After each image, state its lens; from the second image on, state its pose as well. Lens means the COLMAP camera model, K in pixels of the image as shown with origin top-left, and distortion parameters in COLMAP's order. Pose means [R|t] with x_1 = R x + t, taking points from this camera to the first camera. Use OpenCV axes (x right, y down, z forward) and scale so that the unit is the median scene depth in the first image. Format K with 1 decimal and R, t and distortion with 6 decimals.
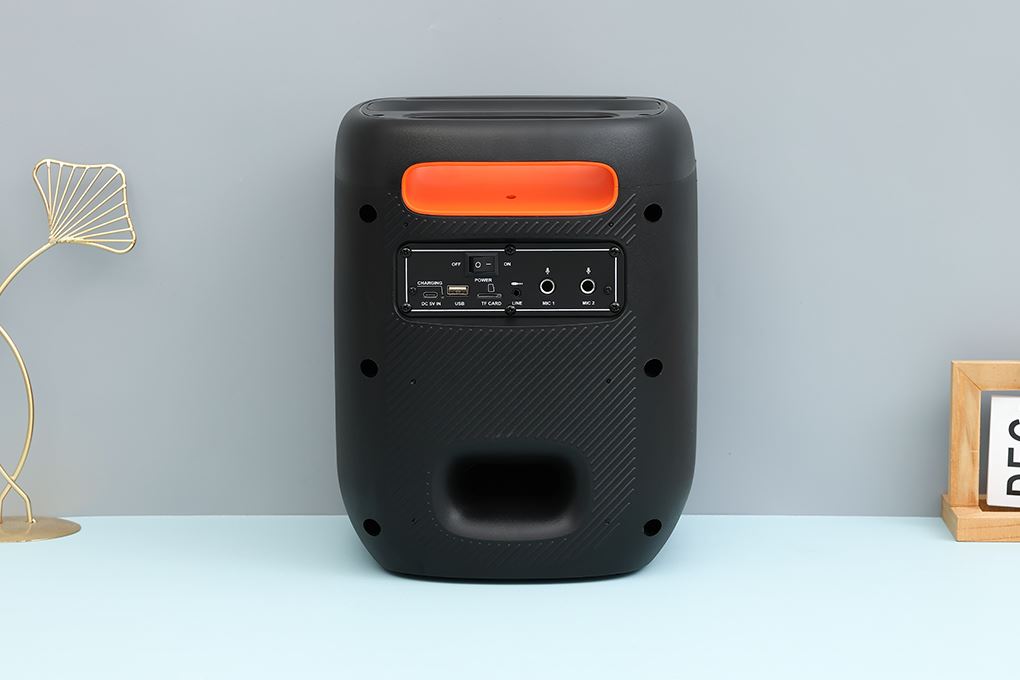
lens RADIAL K [[4699.0, 0, 510.0], [0, 4699.0, 340.0], [0, 0, 1]] dist [9.583039, 0.363866]
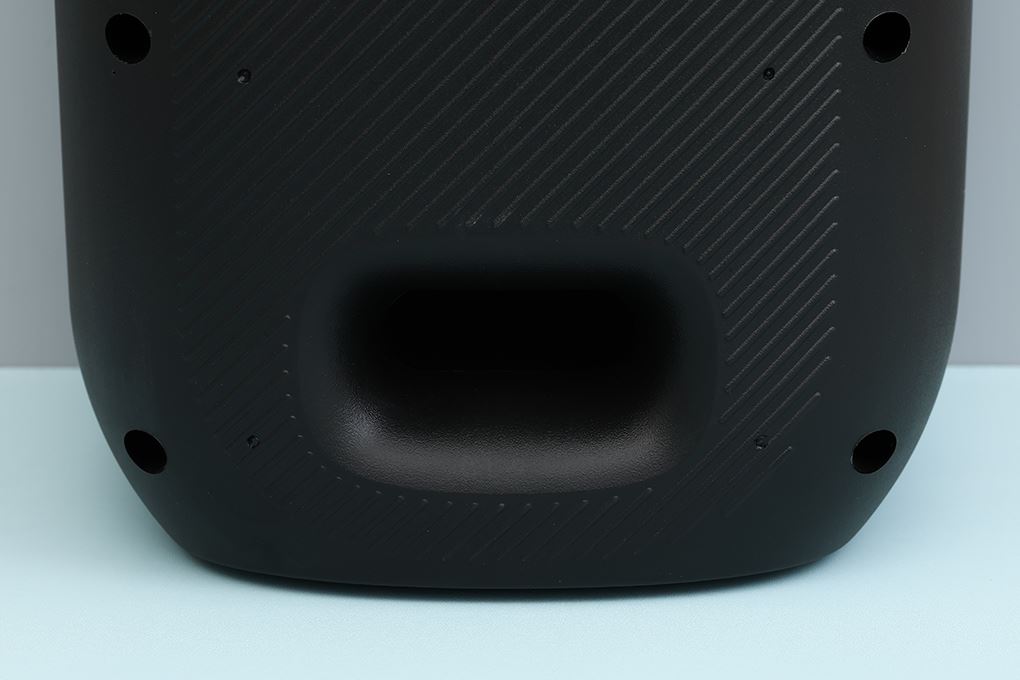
lens RADIAL K [[4702.0, 0, 510.0], [0, 4702.0, 340.0], [0, 0, 1]] dist [0.323301, 3.298155]
pose [[0.998167, 0.001142, 0.060512, -0.022224], [-0.000946, 0.999994, -0.003271, 0.031058], [-0.060515, 0.003208, 0.998162, 0.627299]]
